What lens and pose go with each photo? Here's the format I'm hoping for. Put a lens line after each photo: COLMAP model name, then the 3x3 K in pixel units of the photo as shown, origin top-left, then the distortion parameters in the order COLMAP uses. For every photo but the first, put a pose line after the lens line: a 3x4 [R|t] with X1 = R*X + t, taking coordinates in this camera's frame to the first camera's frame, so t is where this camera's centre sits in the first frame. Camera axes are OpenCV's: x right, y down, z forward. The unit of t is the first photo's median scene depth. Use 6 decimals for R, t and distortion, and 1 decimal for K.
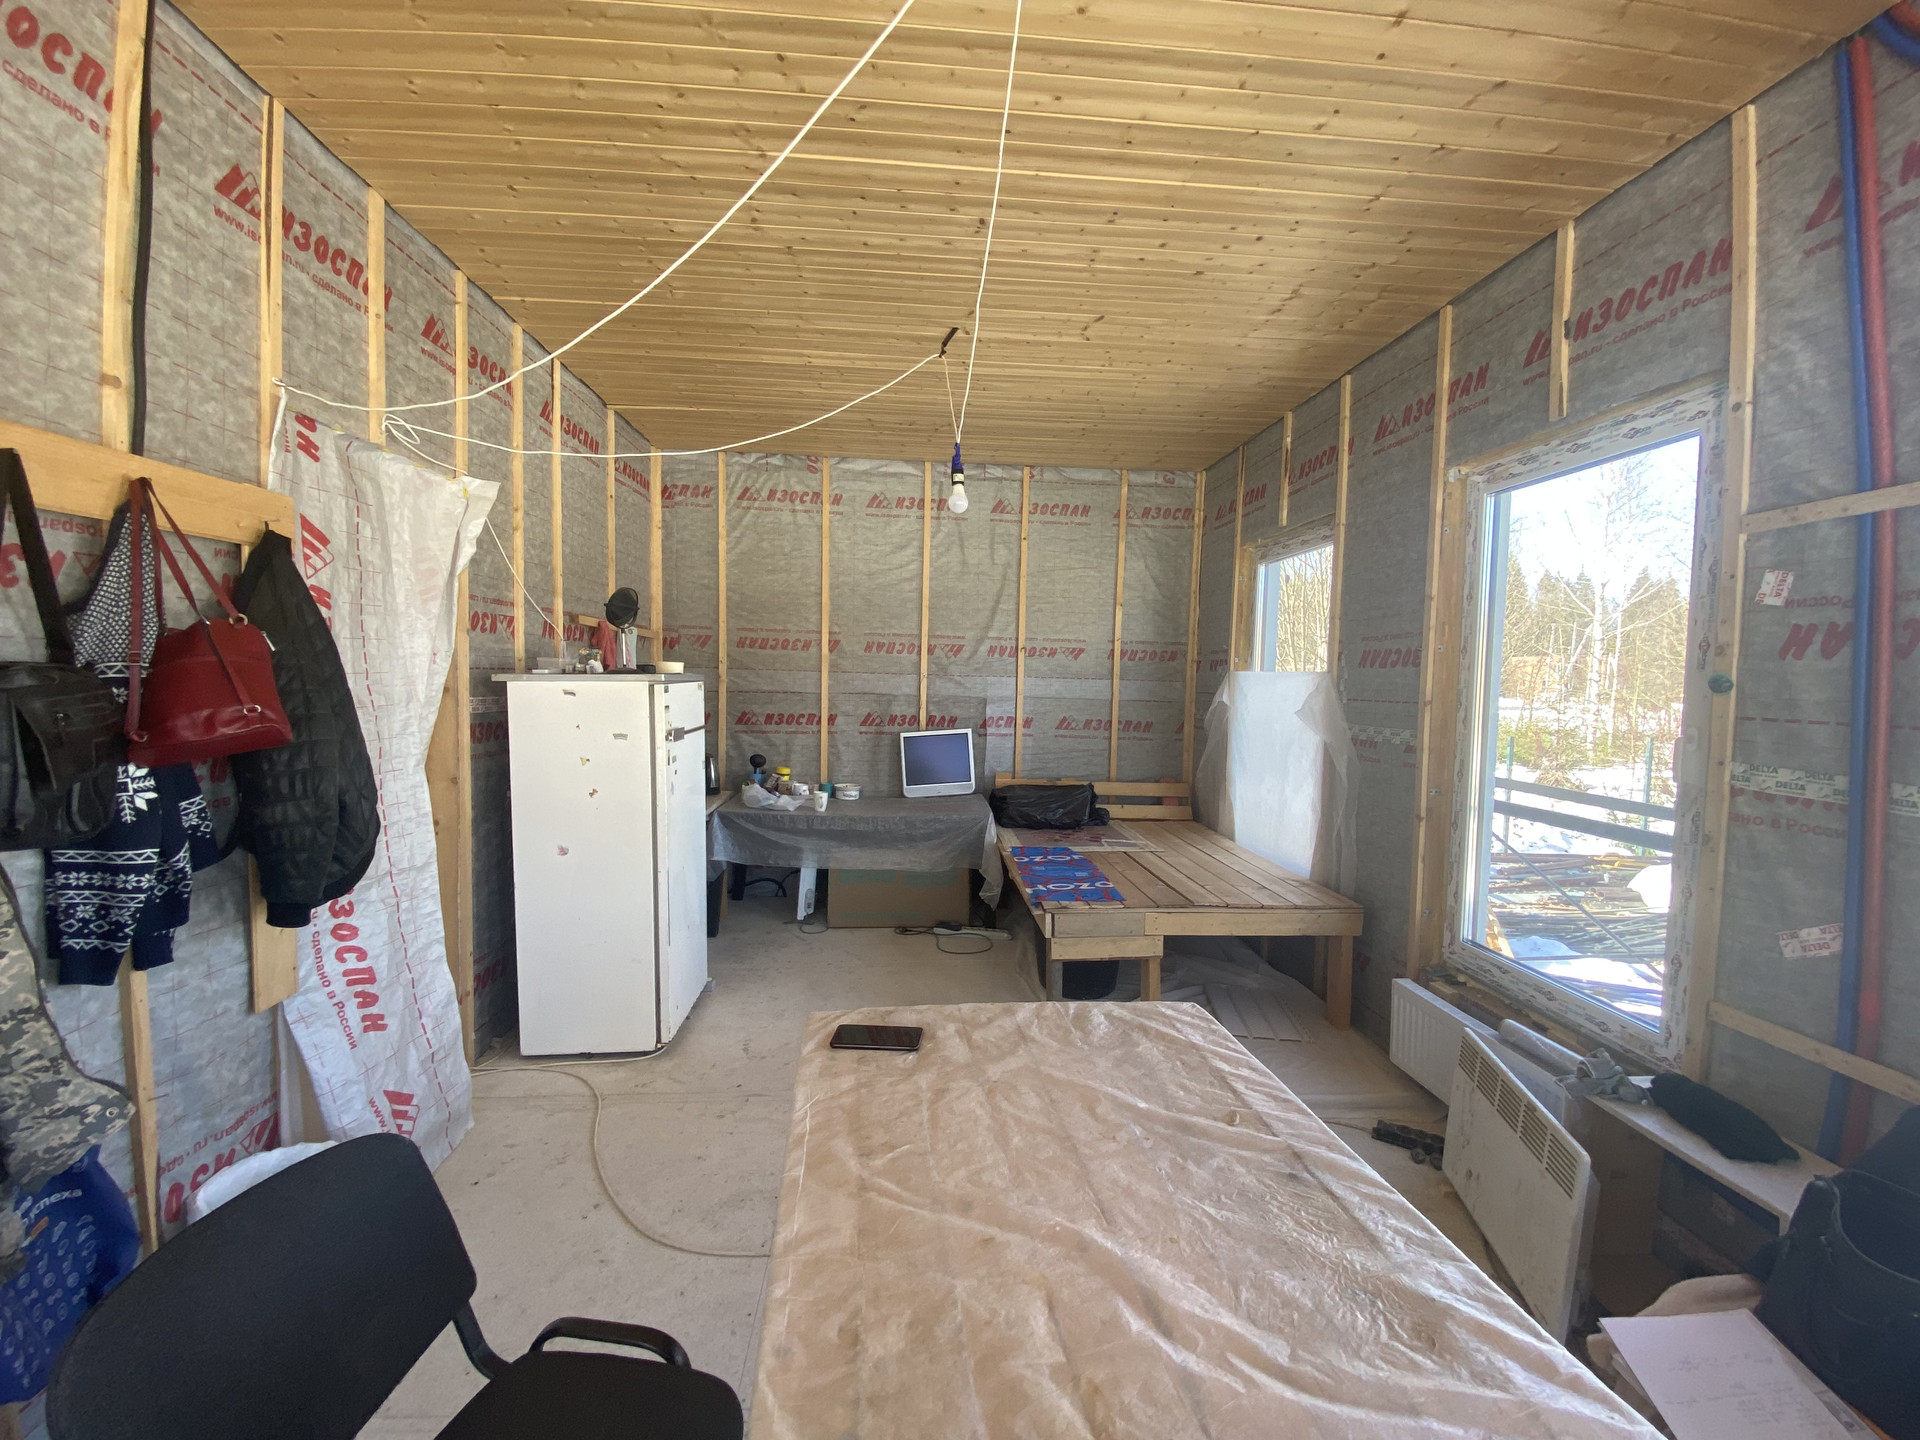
lens RADIAL K [[783.5, 0, 960.0], [0, 783.5, 720.0], [0, 0, 1]] dist [0.020167, -0.019293]
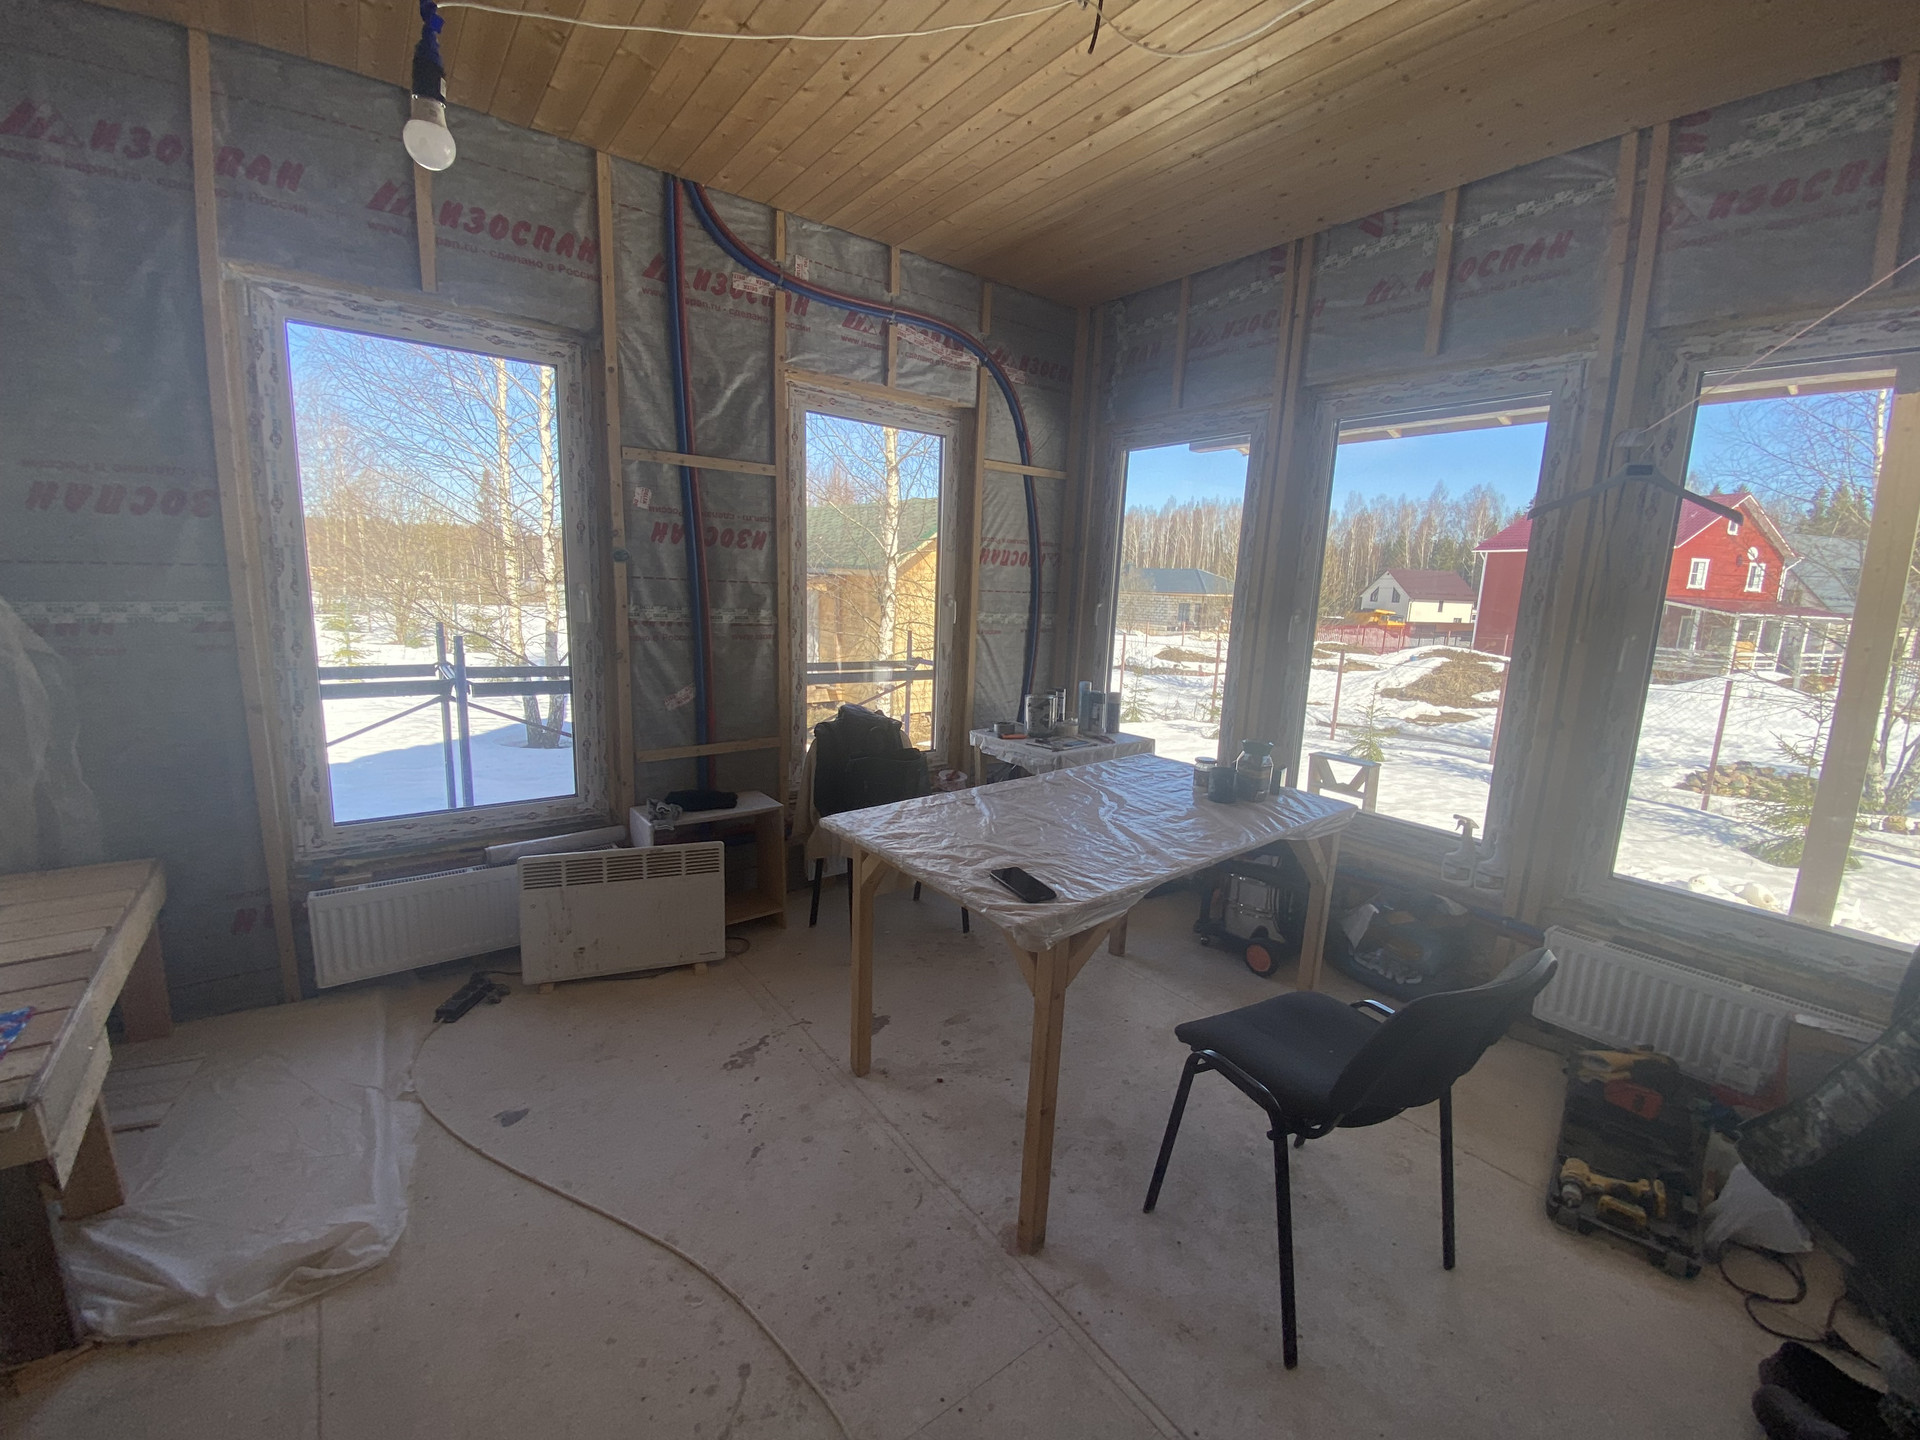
lens RADIAL K [[775.8, 0, 966.9], [0, 775.8, 721.4], [0, 0, 1]] dist [0.026442, -0.024863]
pose [[-0.537937, -0.188817, 0.821567, -0.803102], [-0.003030, 0.975019, 0.222101, -0.075628], [-0.842980, 0.116987, -0.525070, 1.361423]]
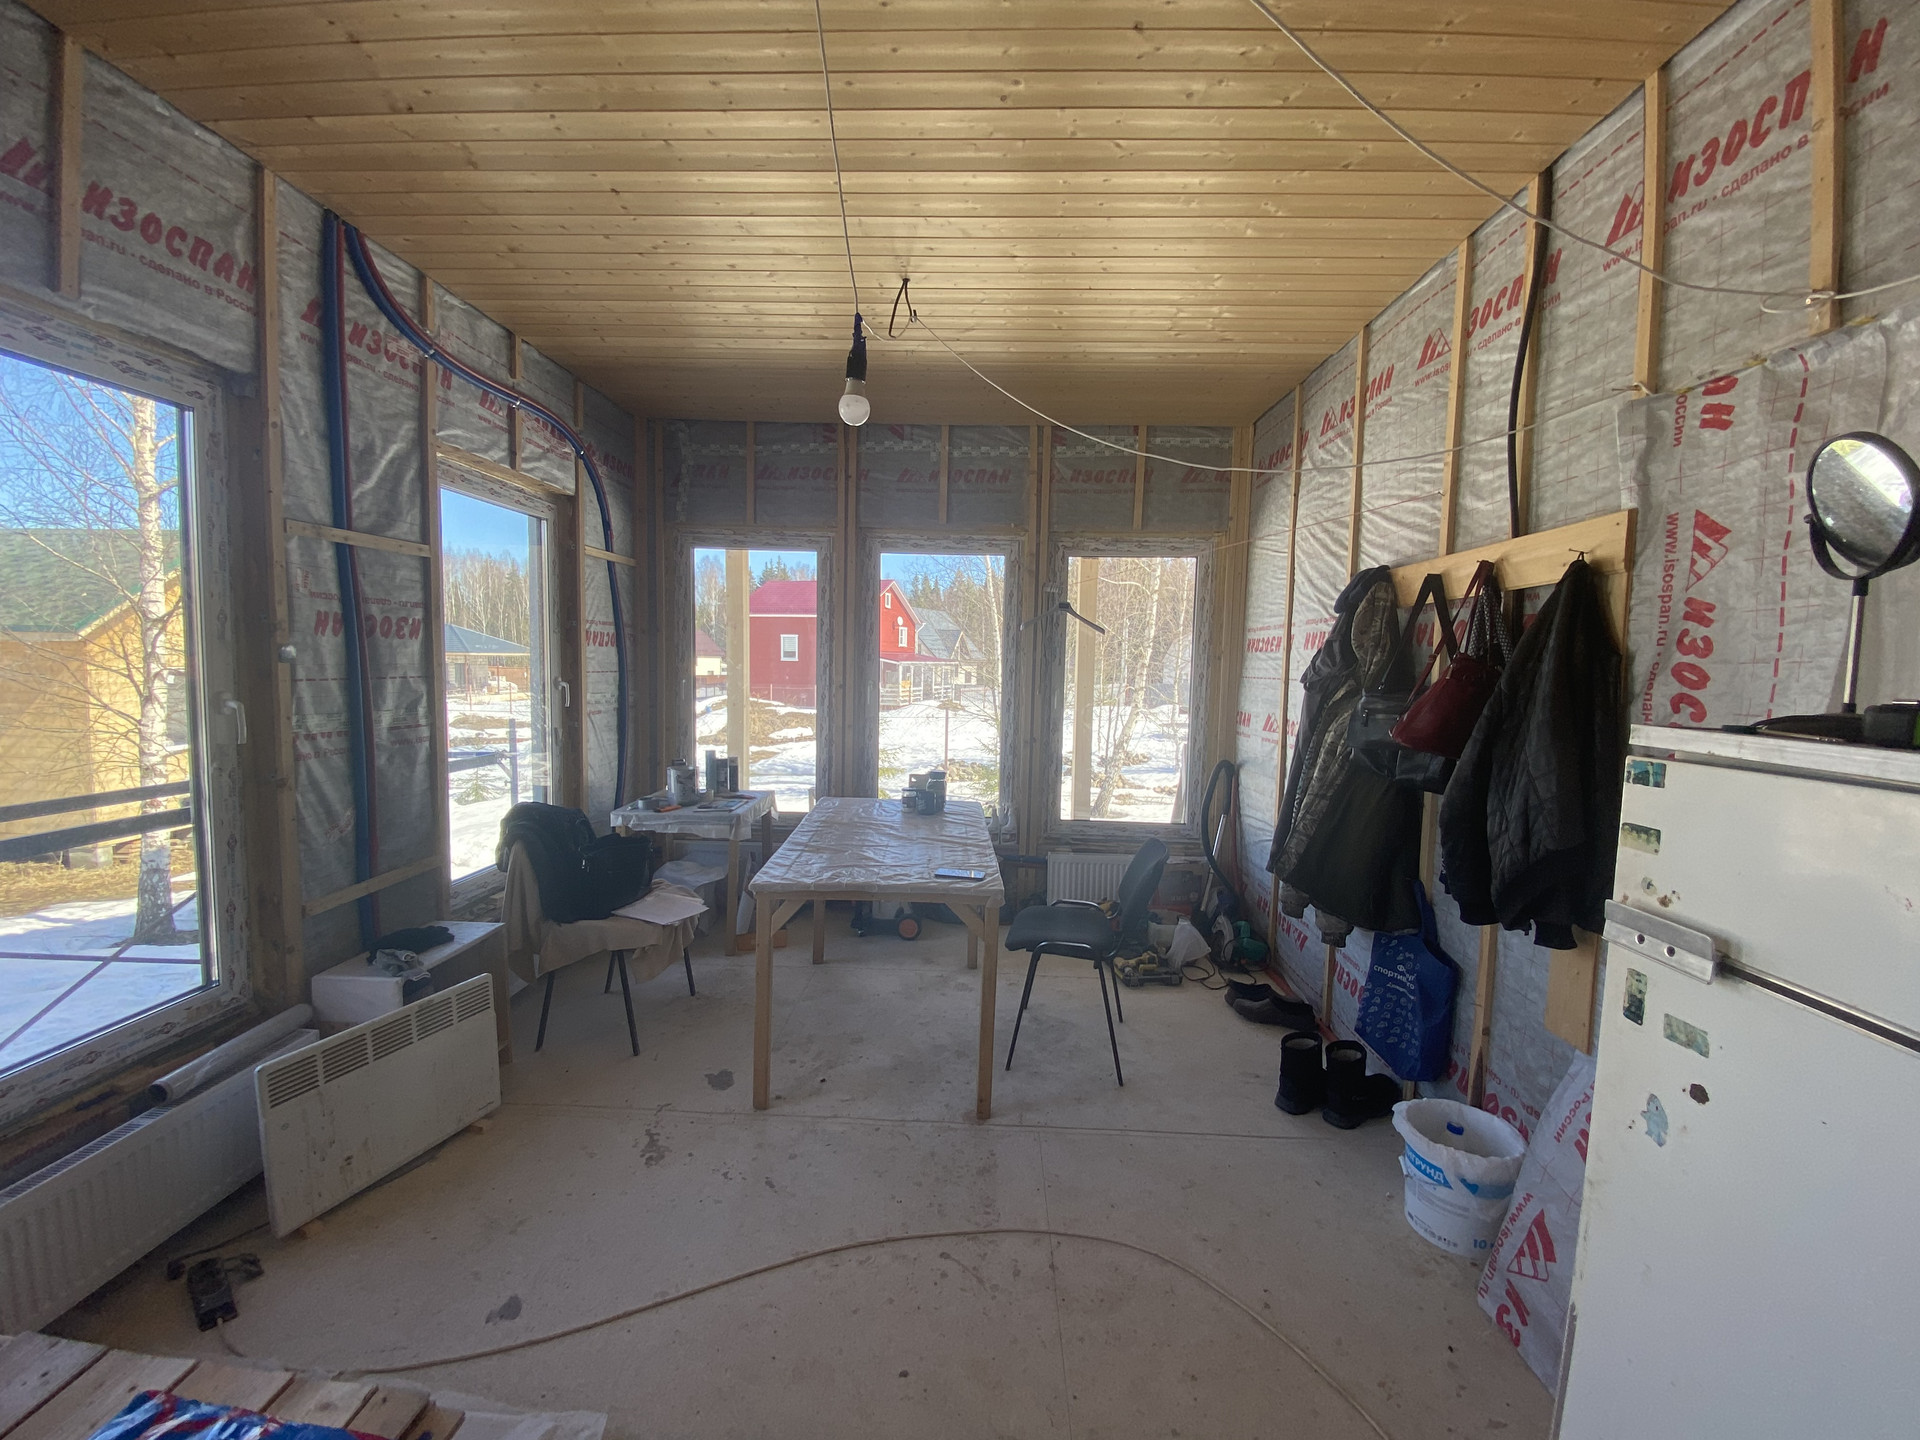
lens RADIAL K [[783.5, 0, 960.0], [0, 783.5, 720.0], [0, 0, 1]] dist [0.020167, -0.019293]
pose [[-0.992807, -0.051368, 0.108151, -0.232564], [-0.036716, 0.990389, 0.133351, -0.155571], [-0.113961, 0.128421, -0.985150, 2.250500]]
